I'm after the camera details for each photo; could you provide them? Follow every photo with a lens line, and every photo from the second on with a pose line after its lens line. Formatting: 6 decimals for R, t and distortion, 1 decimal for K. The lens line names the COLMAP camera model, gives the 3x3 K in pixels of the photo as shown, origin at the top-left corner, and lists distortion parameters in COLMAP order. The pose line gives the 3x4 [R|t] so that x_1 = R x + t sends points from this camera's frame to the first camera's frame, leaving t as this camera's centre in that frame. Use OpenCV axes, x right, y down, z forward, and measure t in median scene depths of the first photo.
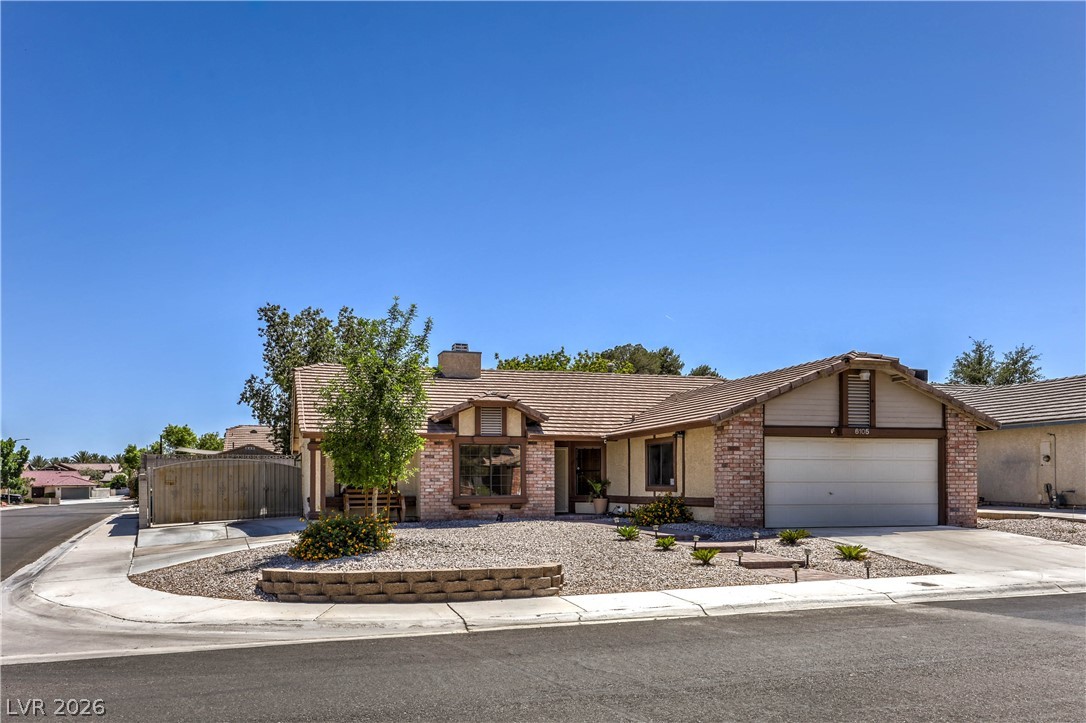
lens RADIAL K [[1410.1, 0, 541.7], [0, 1410.1, 357.5], [0, 0, 1]] dist [0.018711, 0.000000]
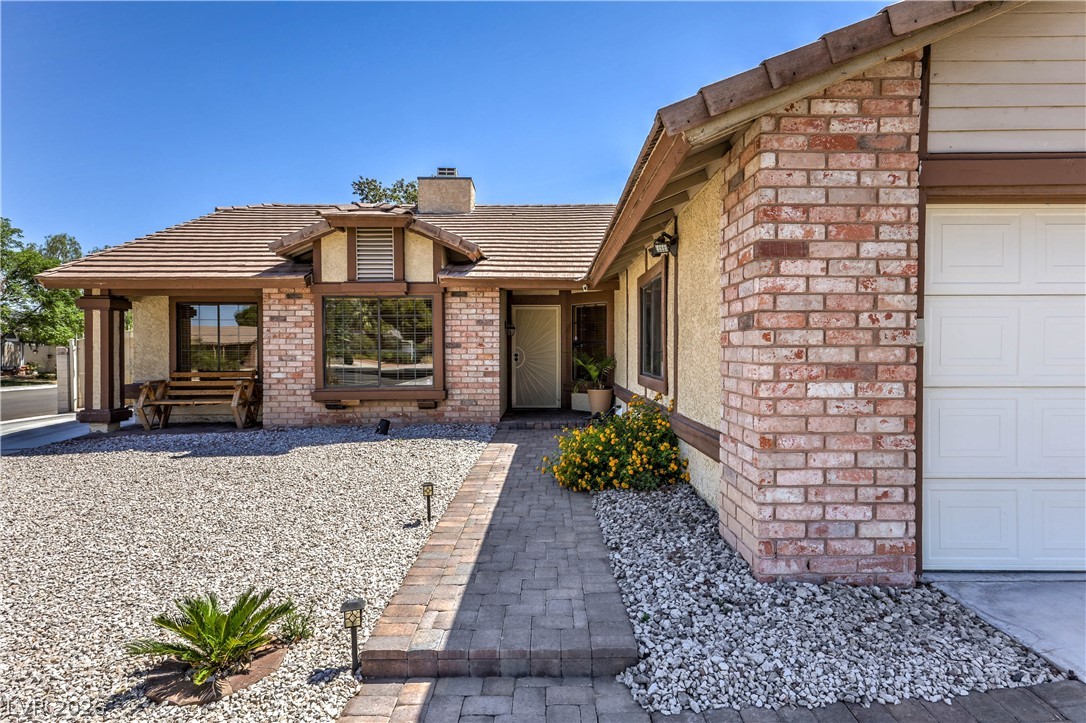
lens RADIAL K [[590.9, 0, 597.5], [0, 590.9, 342.3], [0, 0, 1]] dist [0.023765, -0.001053]
pose [[0.948398, -0.001343, -0.317081, 0.131485], [0.027227, 0.996643, 0.077215, 0.067859], [0.315912, -0.081864, 0.945250, 0.848936]]
